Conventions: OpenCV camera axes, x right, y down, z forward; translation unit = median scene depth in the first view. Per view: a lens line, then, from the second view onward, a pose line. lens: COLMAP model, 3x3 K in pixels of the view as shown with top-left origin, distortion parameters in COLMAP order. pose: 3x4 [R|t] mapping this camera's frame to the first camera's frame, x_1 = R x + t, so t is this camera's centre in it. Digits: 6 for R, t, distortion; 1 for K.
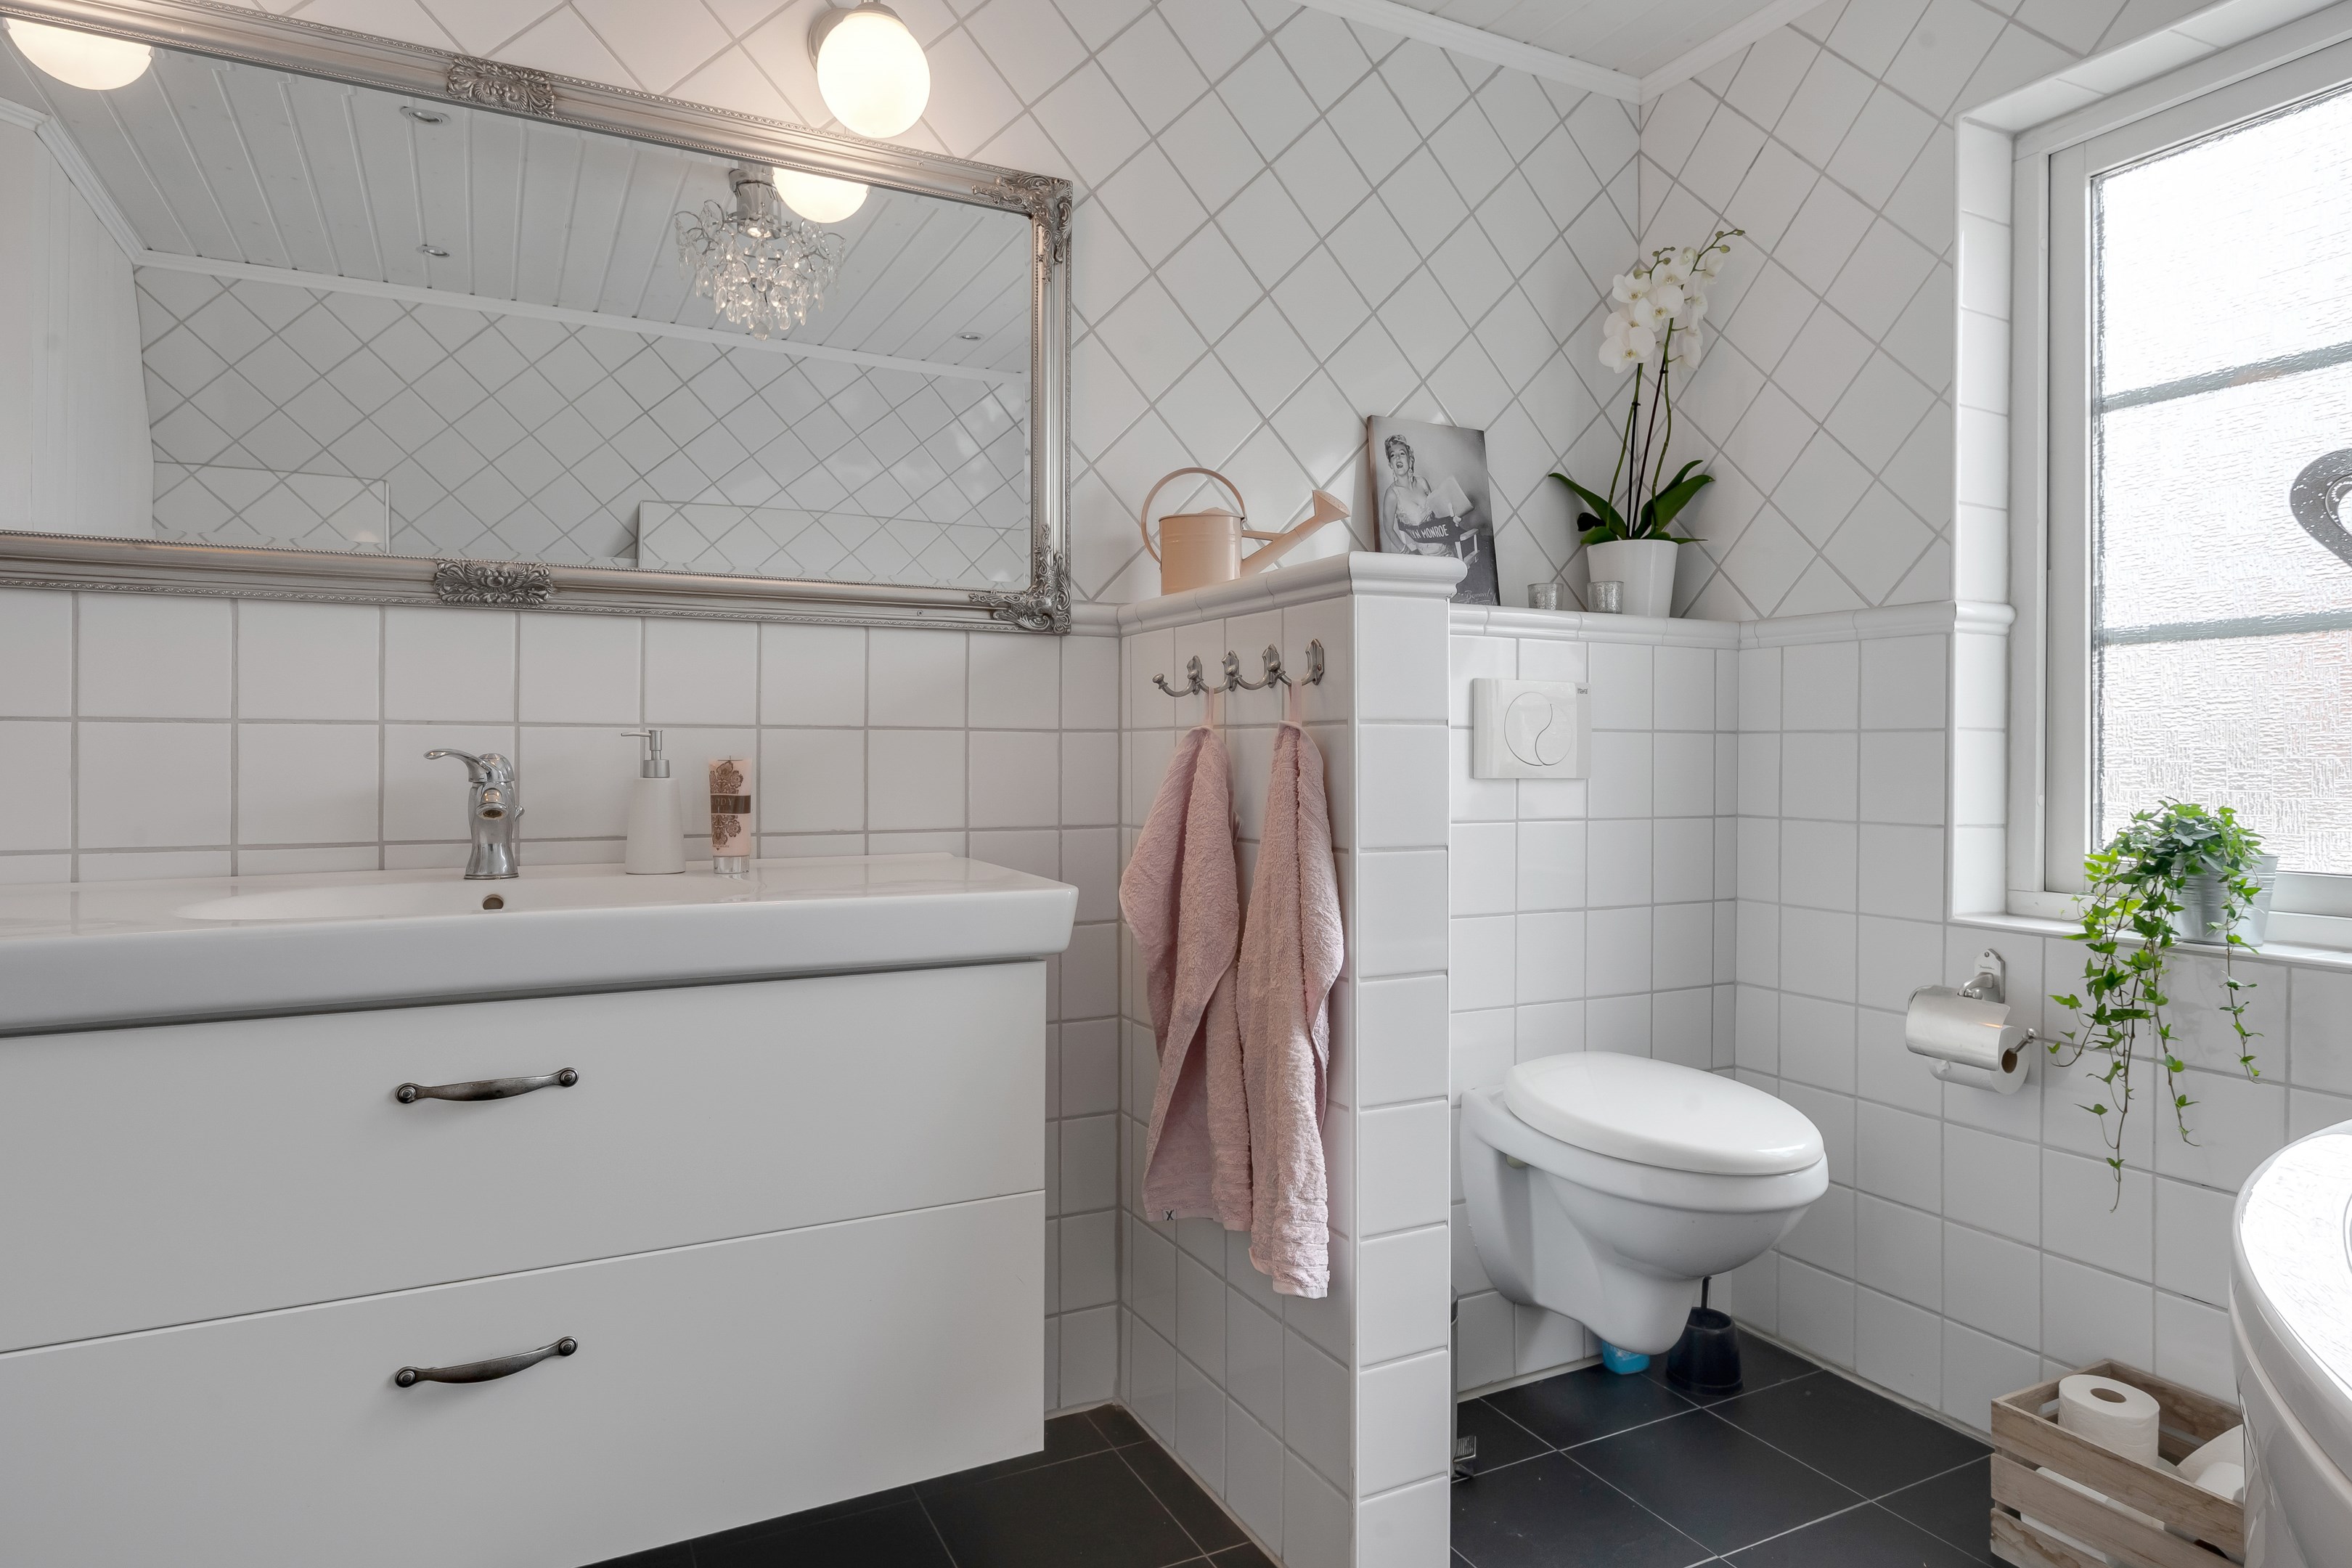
lens RADIAL K [[1342.6, 0, 1209.2], [0, 1342.6, 747.3], [0, 0, 1]] dist [0.002373, -0.000799]
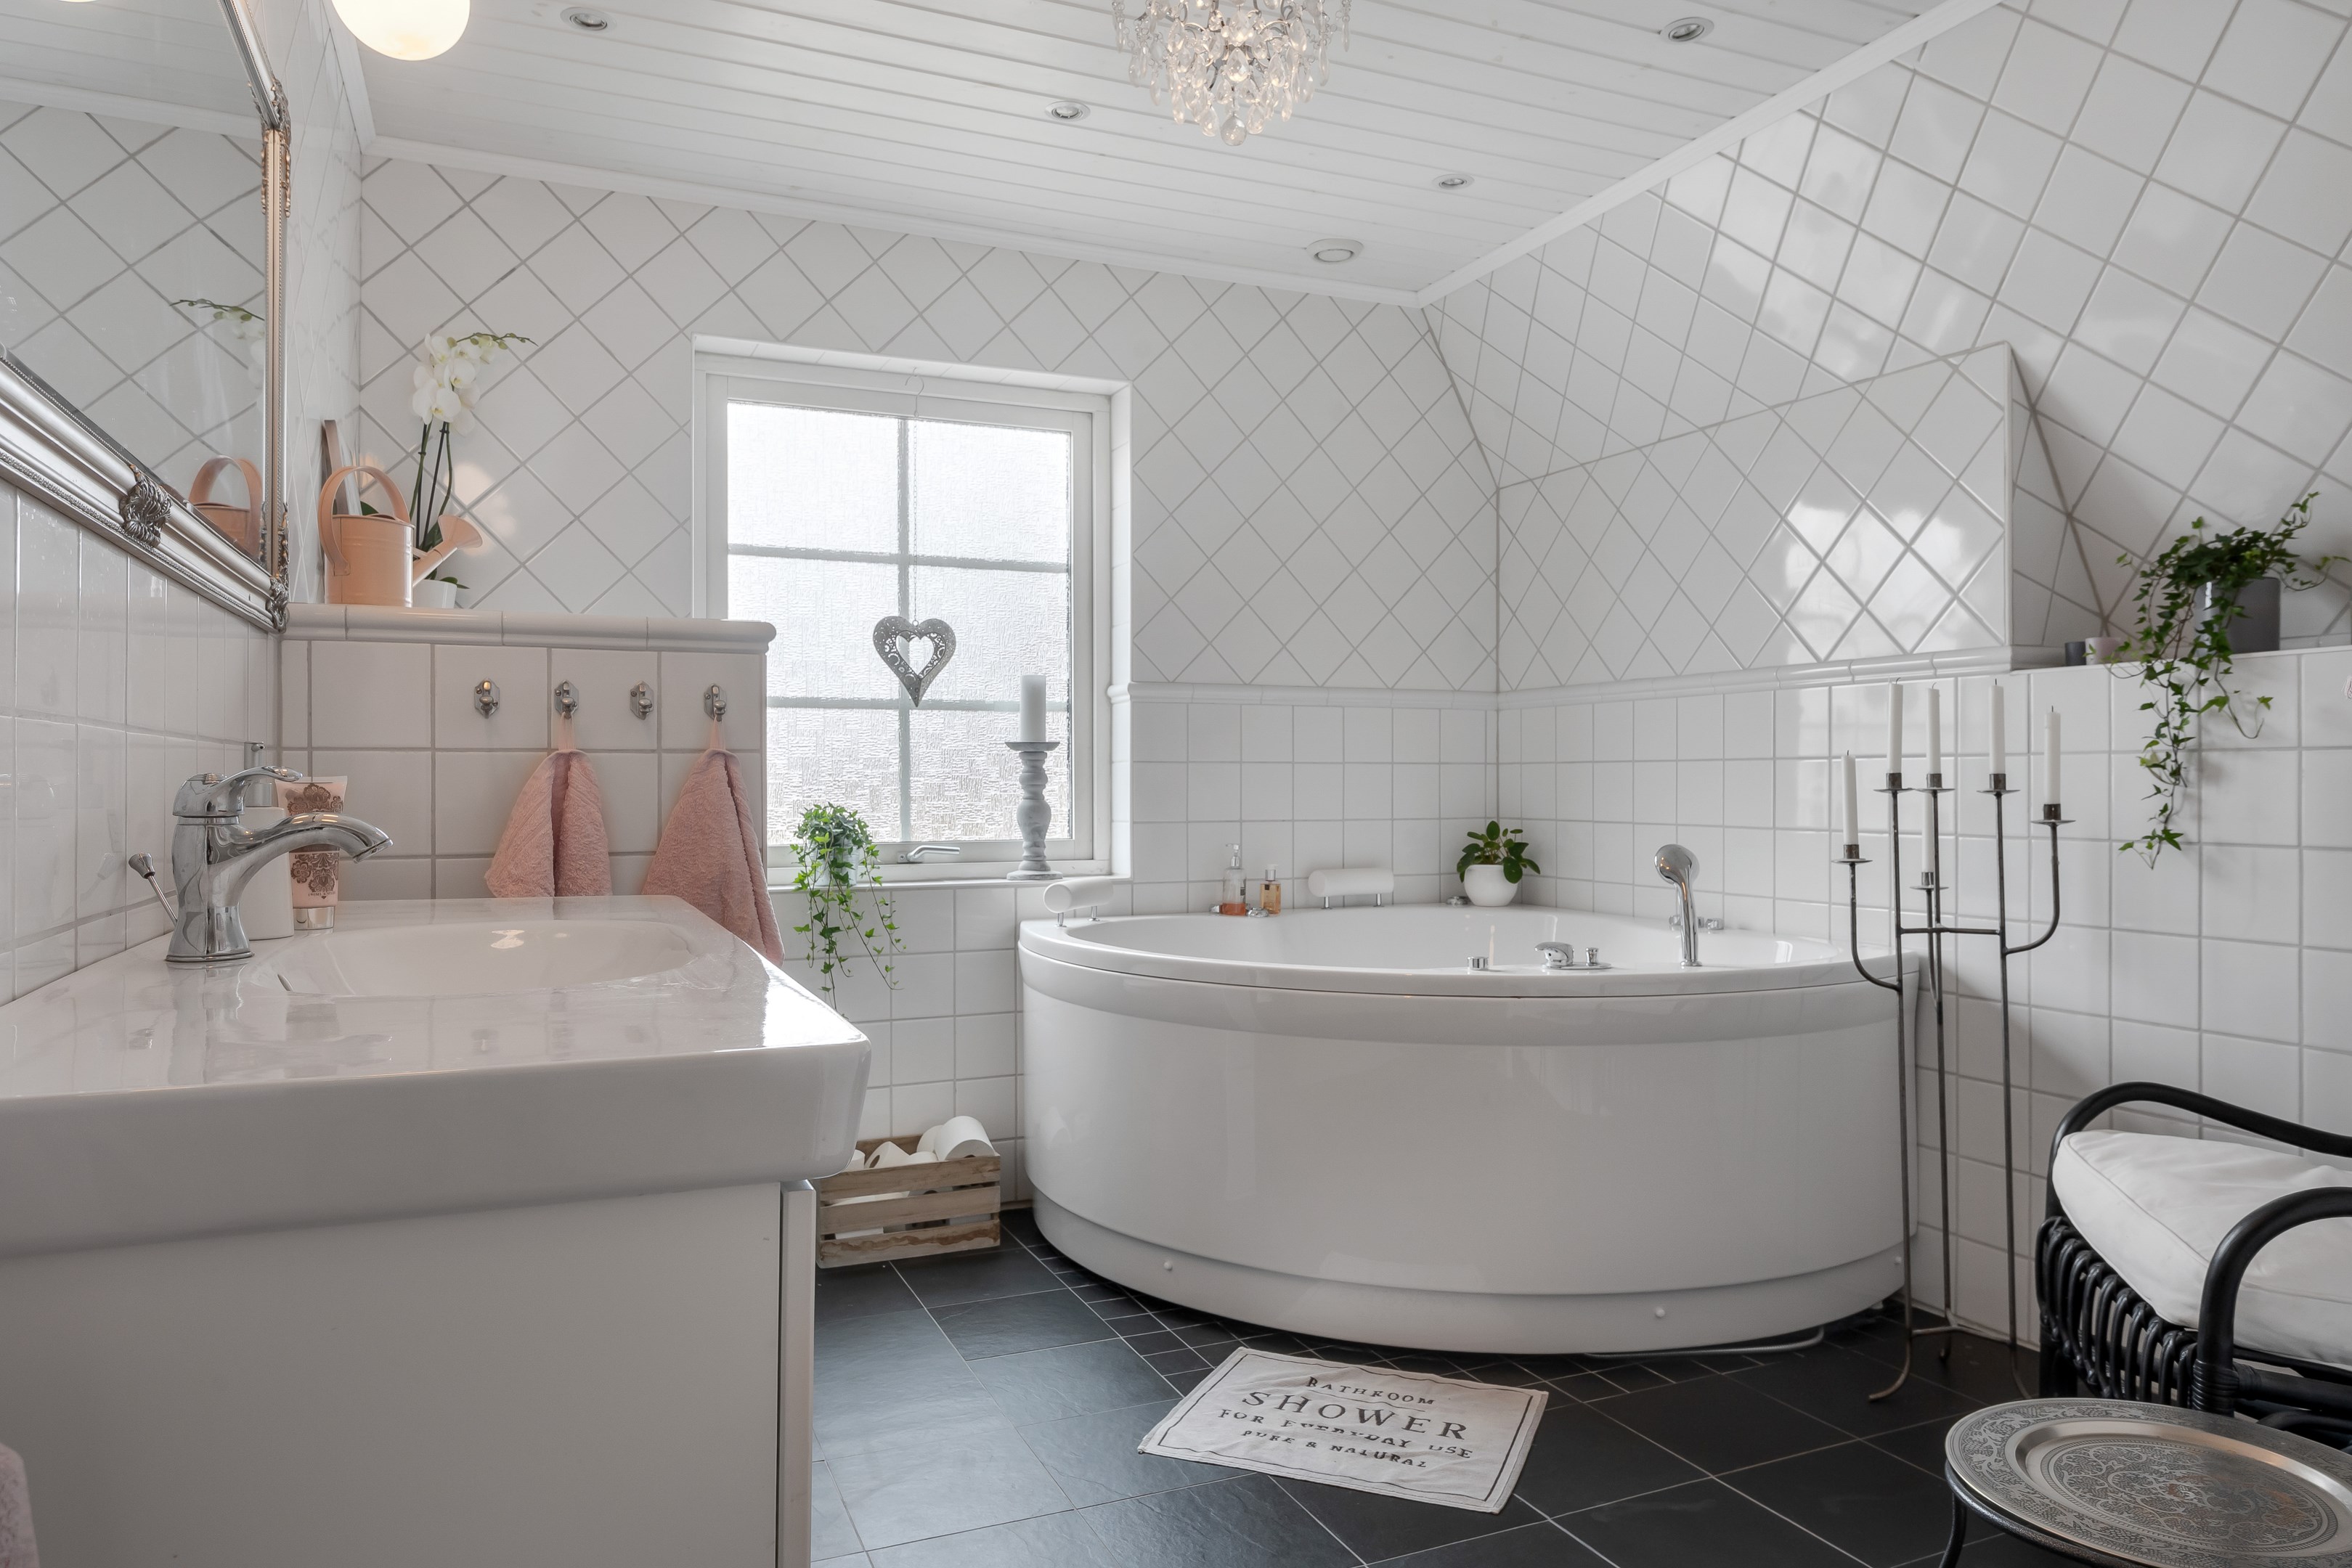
lens RADIAL K [[1459.2, 0, 1181.6], [0, 1459.2, 771.8], [0, 0, 1]] dist [0.003516, 0.000623]
pose [[0.075090, 0.003228, 0.997172, -1.112273], [-0.001162, 0.999994, -0.003150, 0.005223], [-0.997176, -0.000922, 0.075094, 0.413346]]
